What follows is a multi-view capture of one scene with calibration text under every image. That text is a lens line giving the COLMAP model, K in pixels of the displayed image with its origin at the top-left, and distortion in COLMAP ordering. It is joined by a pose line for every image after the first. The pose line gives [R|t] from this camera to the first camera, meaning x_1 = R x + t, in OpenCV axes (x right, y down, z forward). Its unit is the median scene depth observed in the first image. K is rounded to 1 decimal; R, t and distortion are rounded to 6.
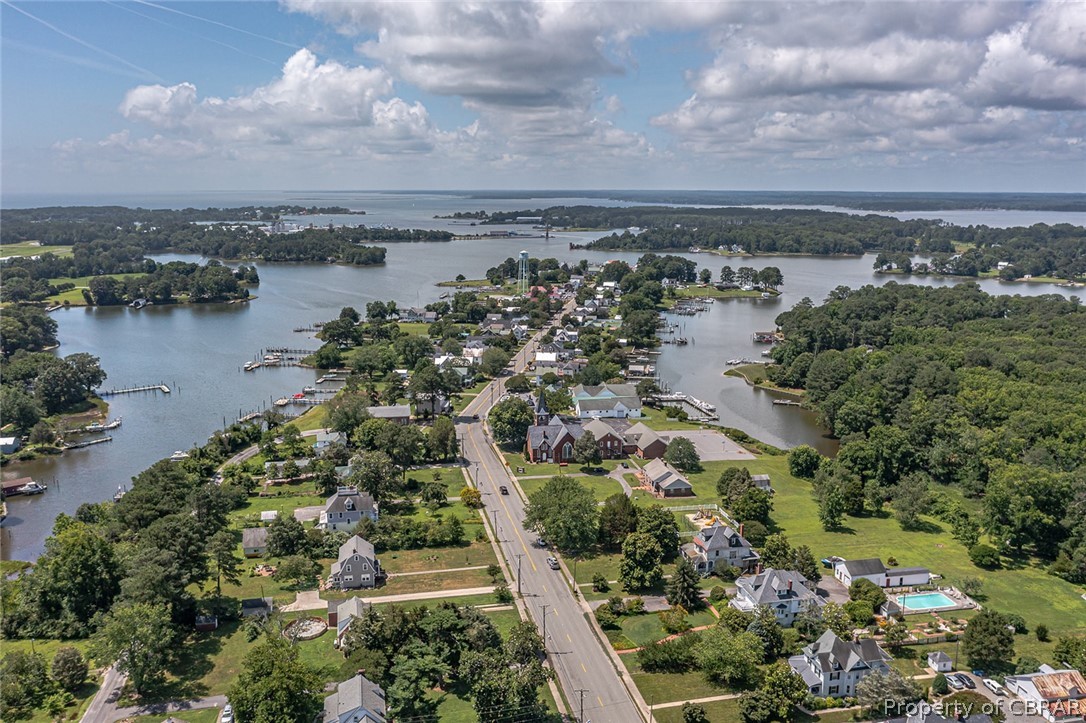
lens RADIAL K [[874.8, 0, 543.0], [0, 874.8, 361.5], [0, 0, 1]] dist [-0.006558, -0.000965]
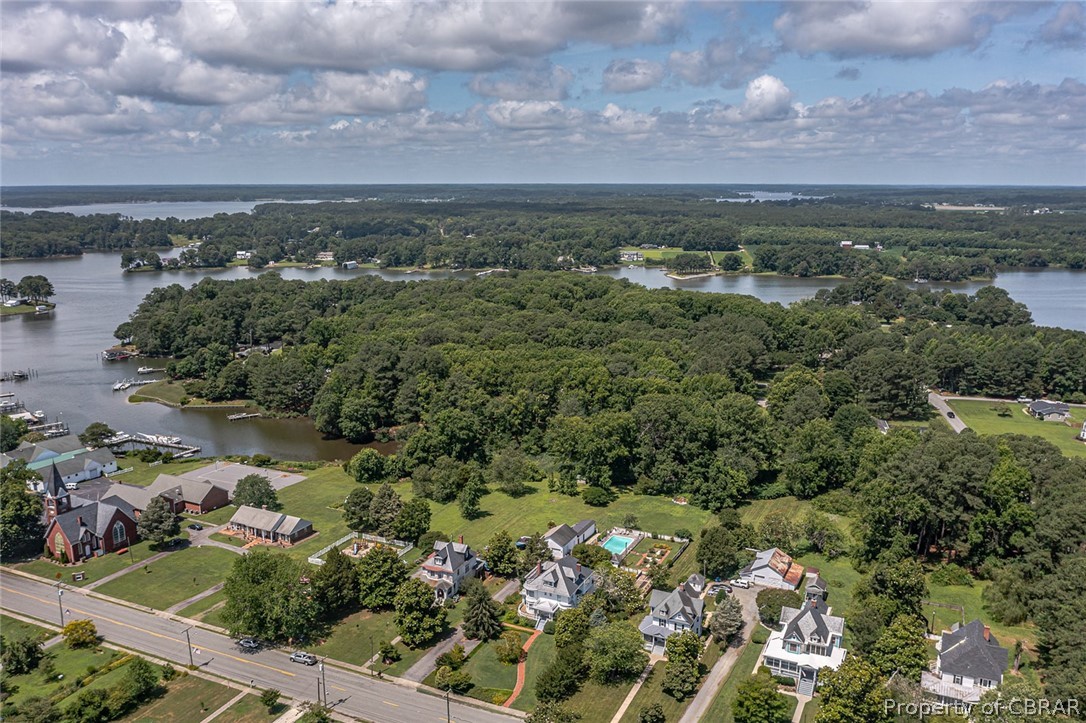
lens RADIAL K [[869.9, 0, 543.0], [0, 869.9, 413.7], [0, 0, 1]] dist [0.000860, 0.005575]
pose [[0.615565, -0.211827, 0.759084, -0.208137], [0.161832, 0.976649, 0.141305, -0.031978], [-0.771291, 0.035861, 0.635471, 0.165299]]
